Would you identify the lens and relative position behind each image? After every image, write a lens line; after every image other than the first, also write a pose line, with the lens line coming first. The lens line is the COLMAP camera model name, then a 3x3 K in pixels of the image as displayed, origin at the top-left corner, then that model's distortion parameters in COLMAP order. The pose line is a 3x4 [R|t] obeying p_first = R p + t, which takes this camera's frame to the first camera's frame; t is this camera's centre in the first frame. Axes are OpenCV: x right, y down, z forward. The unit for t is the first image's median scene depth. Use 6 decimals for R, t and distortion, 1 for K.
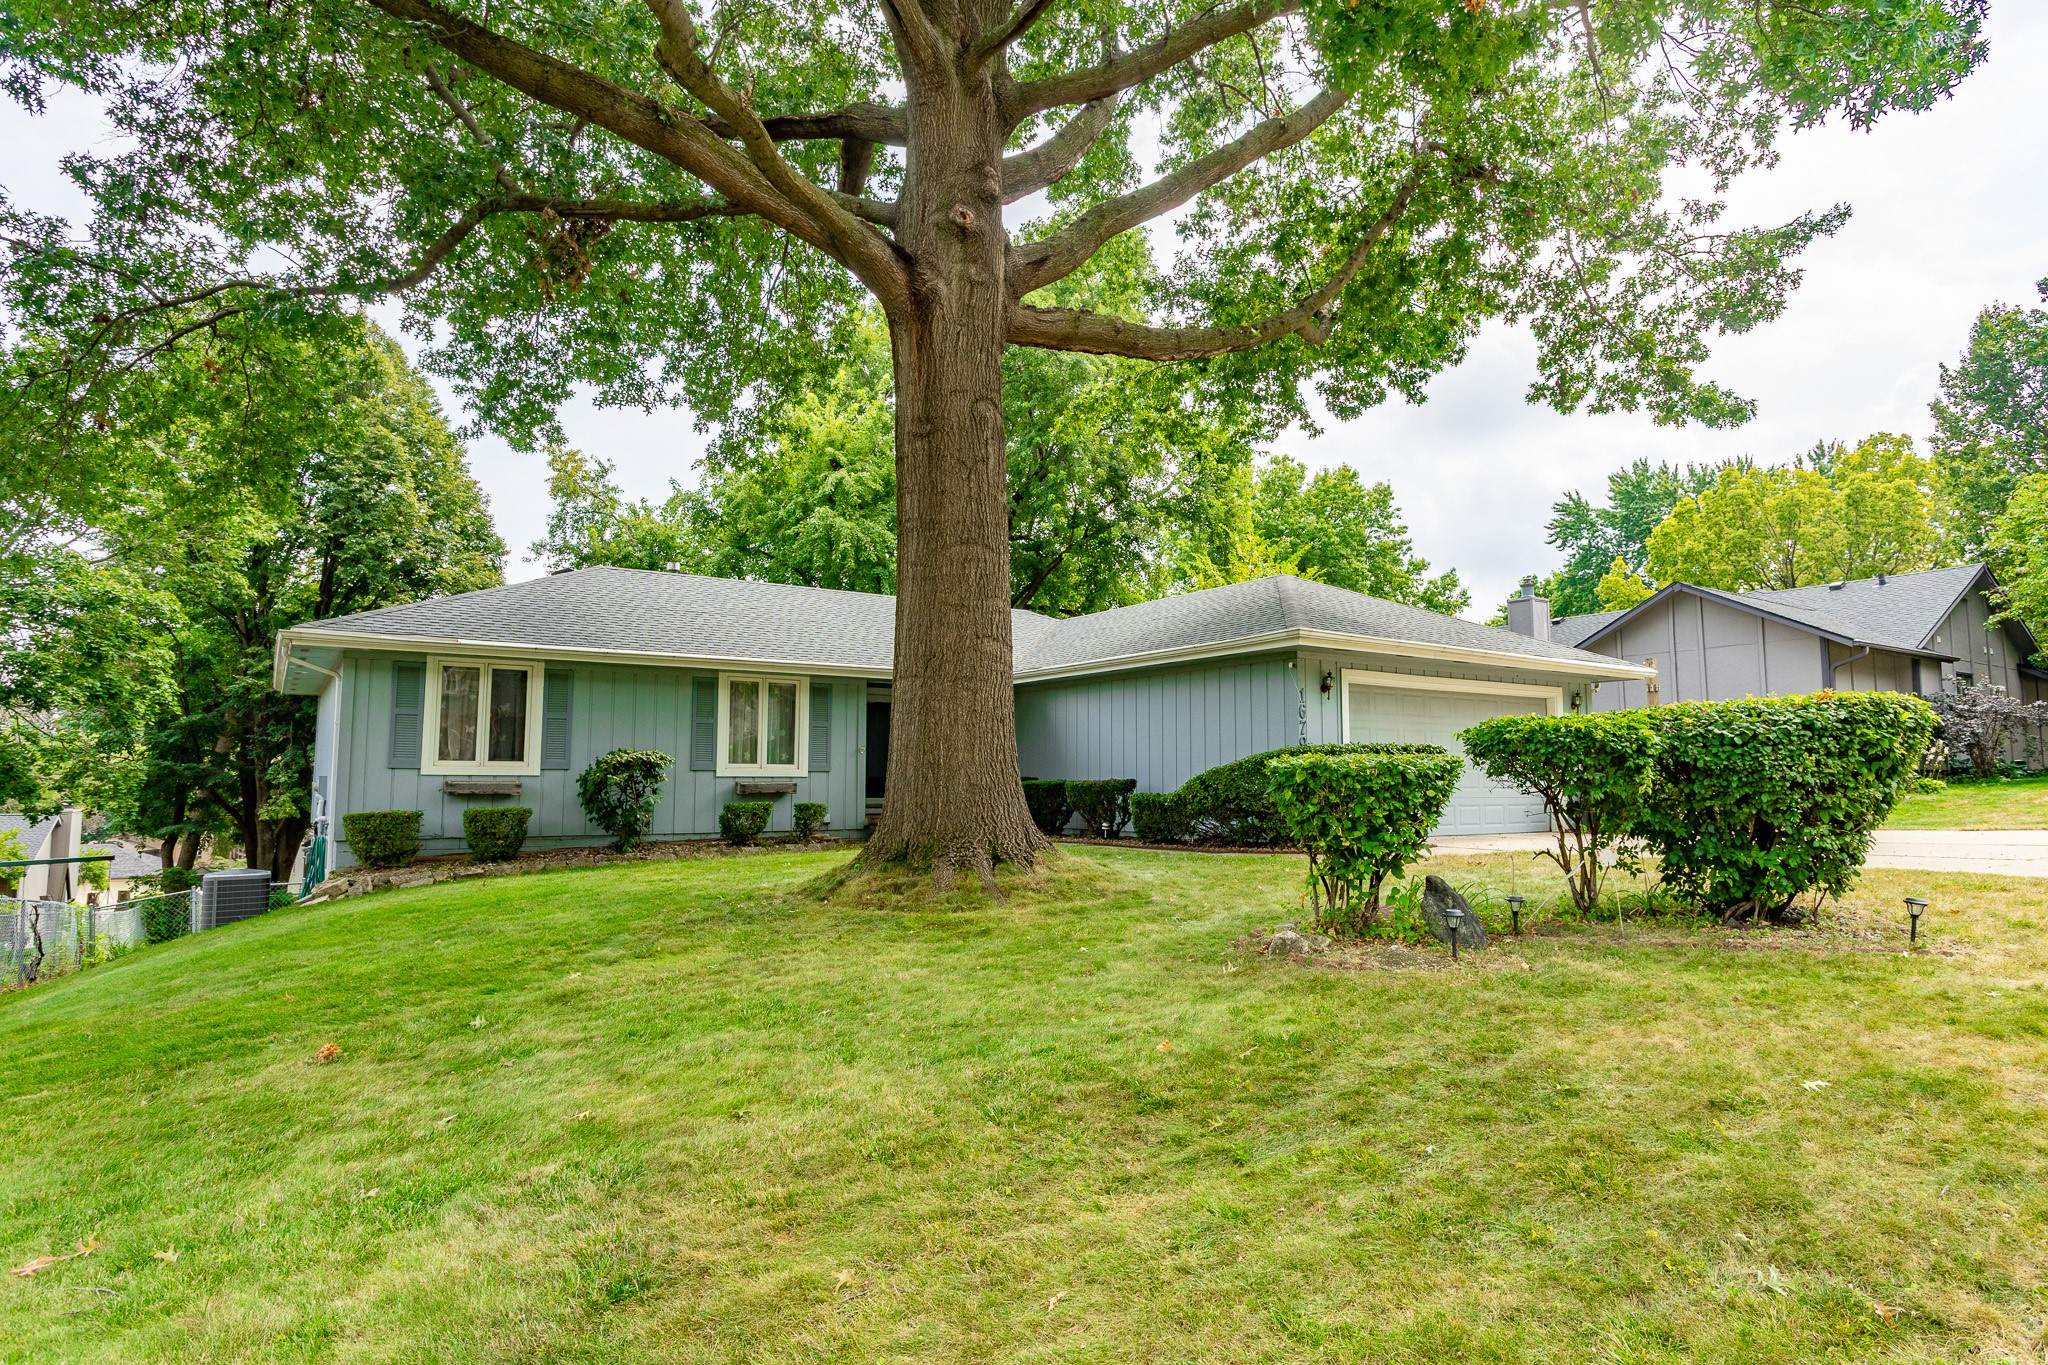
lens RADIAL K [[1188.7, 0, 1022.9], [0, 1188.7, 713.9], [0, 0, 1]] dist [0.131794, 0.000083]
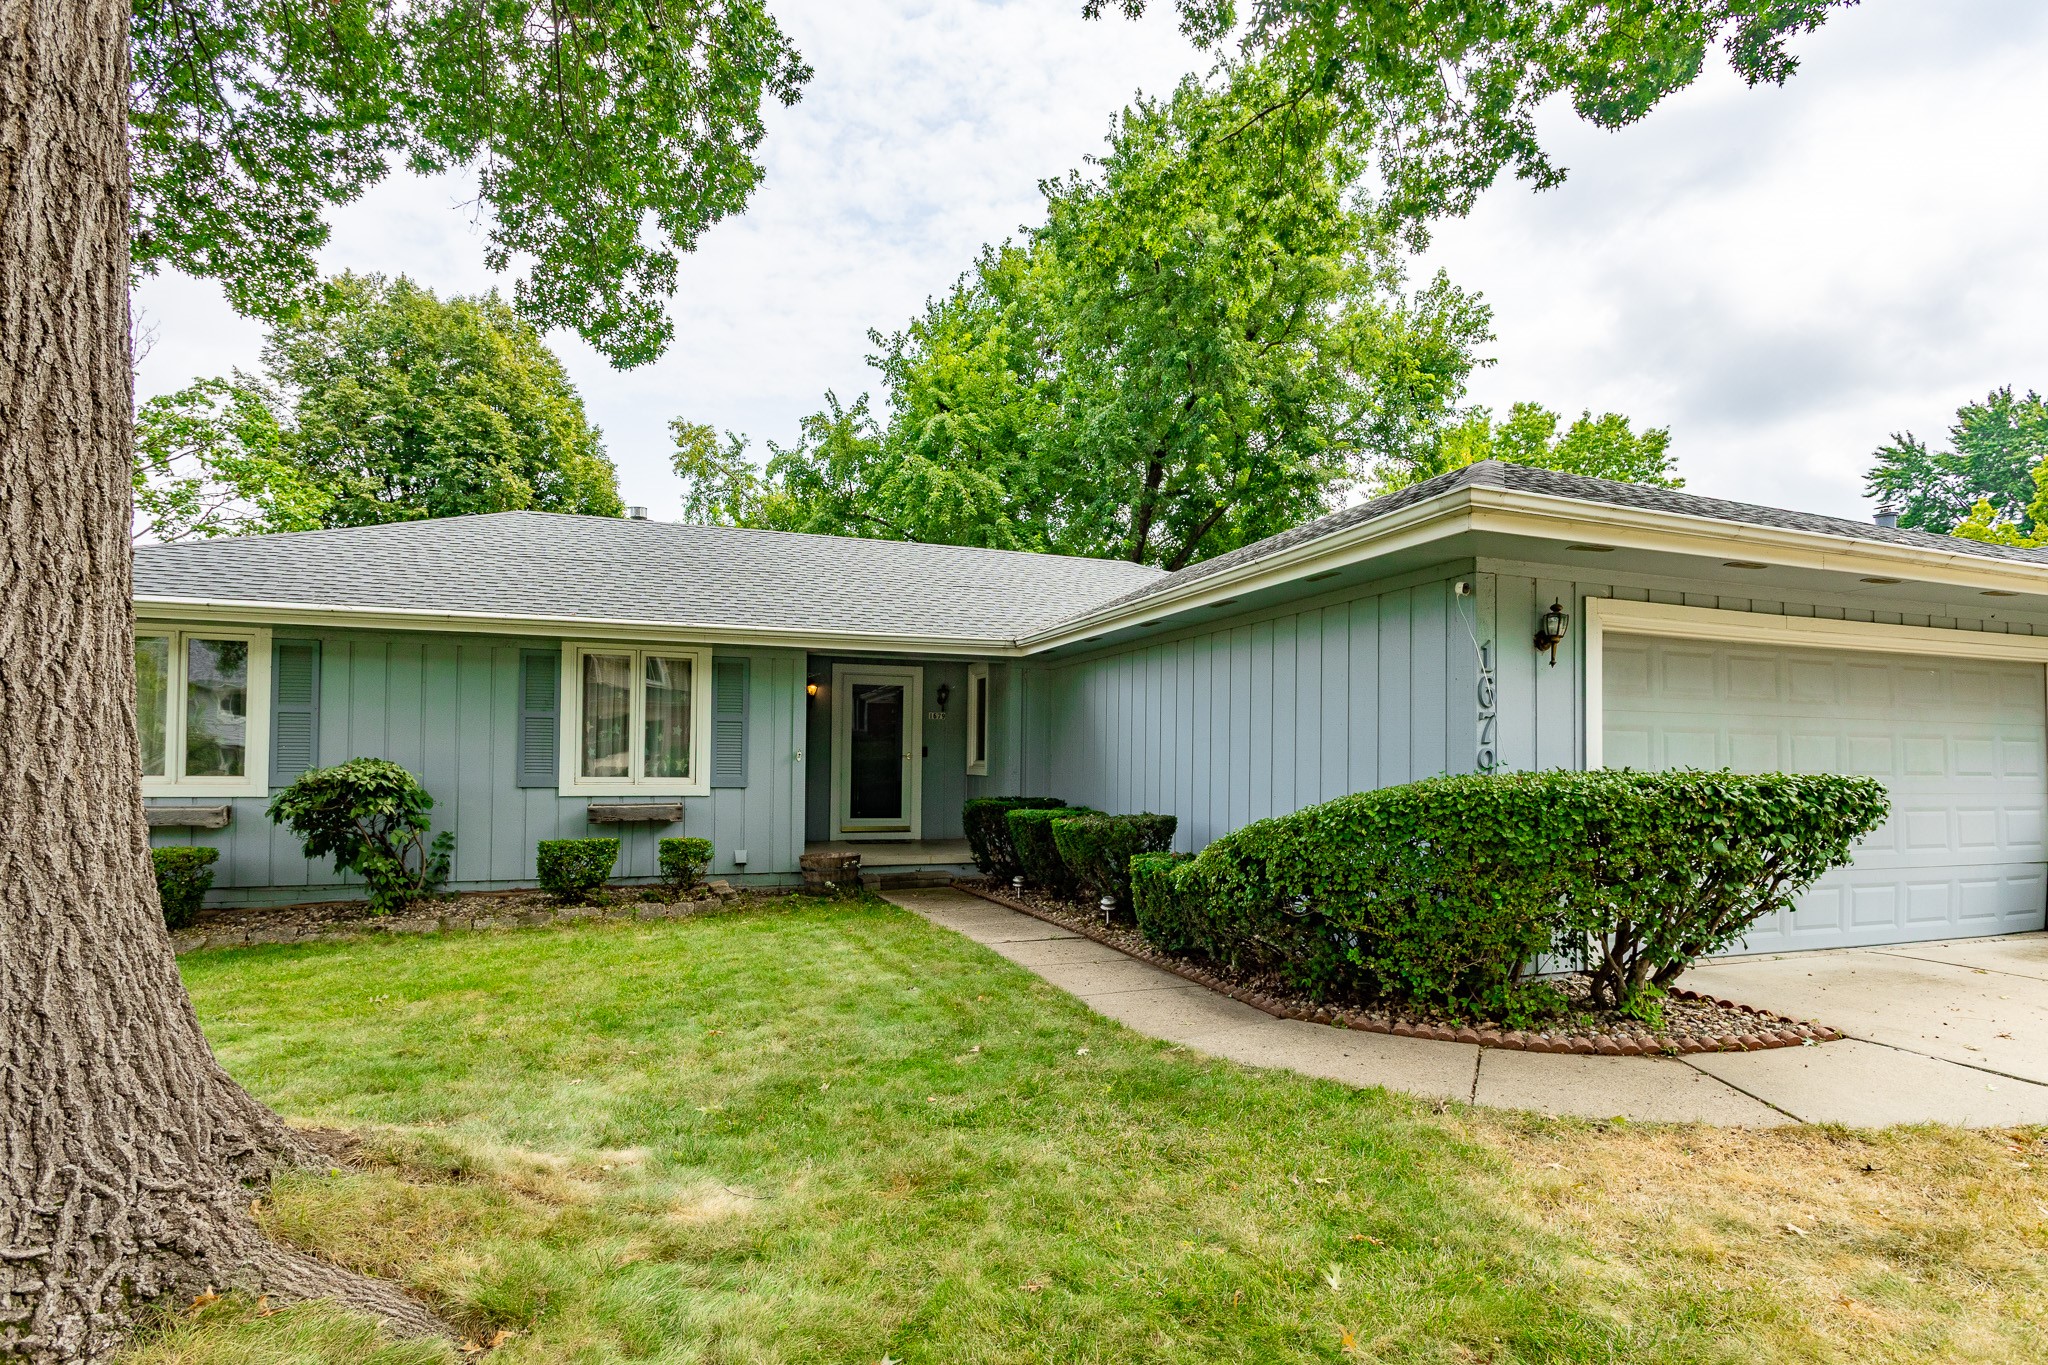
lens RADIAL K [[1059.8, 0, 1003.2], [0, 1059.8, 758.4], [0, 0, 1]] dist [-0.000804, 0.036715]
pose [[0.969081, 0.007531, -0.246628, 0.123628], [0.006141, 0.998488, 0.054619, -0.000090], [0.246666, -0.054444, 0.967570, 0.451343]]
